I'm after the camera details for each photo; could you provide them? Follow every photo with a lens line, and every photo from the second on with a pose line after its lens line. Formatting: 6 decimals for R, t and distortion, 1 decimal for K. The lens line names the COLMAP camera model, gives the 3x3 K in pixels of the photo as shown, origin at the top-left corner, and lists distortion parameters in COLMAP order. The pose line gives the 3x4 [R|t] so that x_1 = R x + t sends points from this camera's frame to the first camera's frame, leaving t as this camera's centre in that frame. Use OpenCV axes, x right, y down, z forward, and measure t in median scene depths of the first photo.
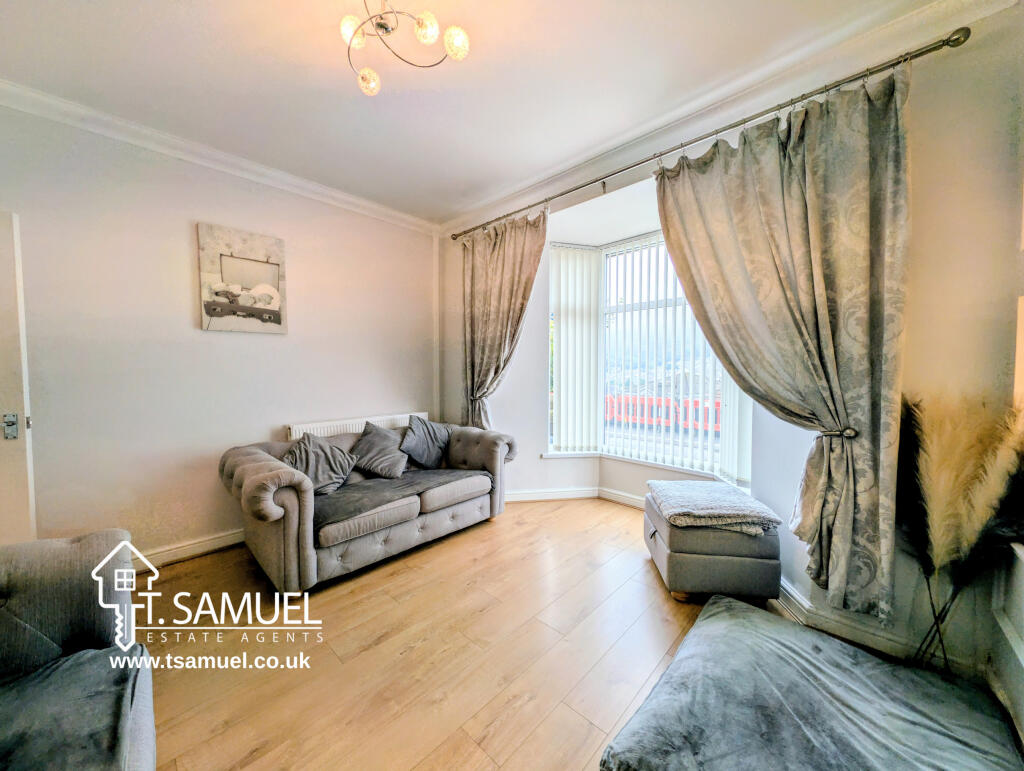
lens RADIAL K [[369.2, 0, 512.8], [0, 369.2, 385.2], [0, 0, 1]] dist [0.001689, -0.005079]
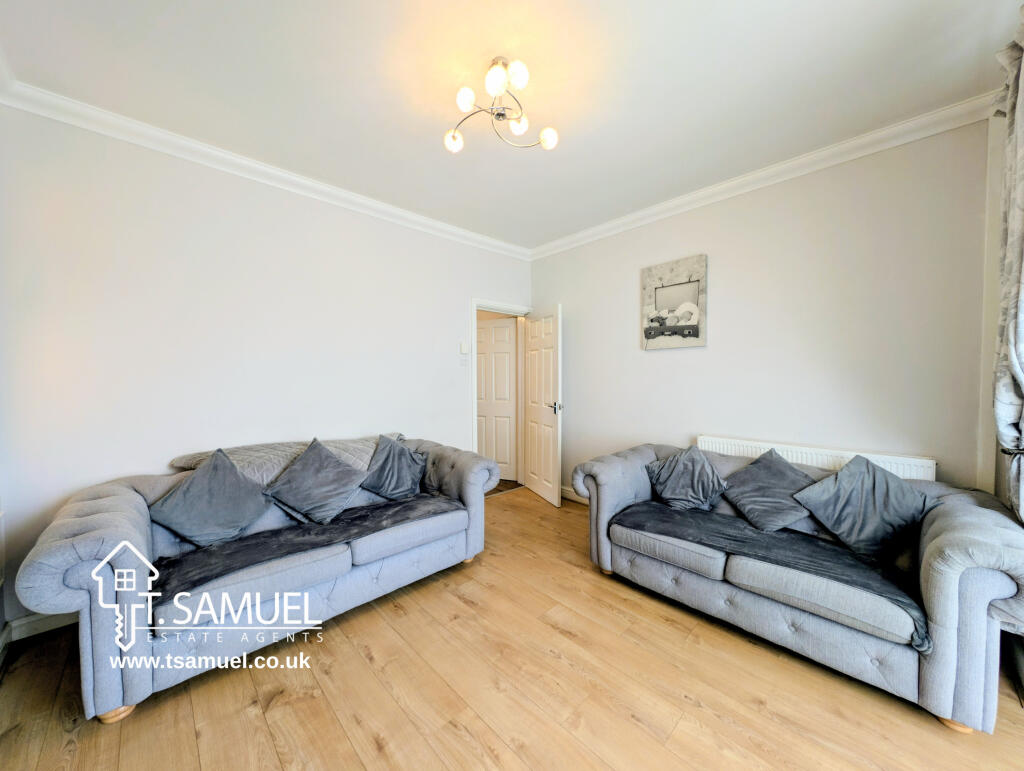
lens RADIAL K [[369.2, 0, 512.8], [0, 369.2, 385.2], [0, 0, 1]] dist [0.001689, -0.005079]
pose [[-0.047251, 0.026218, -0.998539, 0.478673], [-0.038325, 0.998872, 0.028040, -0.042698], [0.998148, 0.039594, -0.046192, 0.577521]]
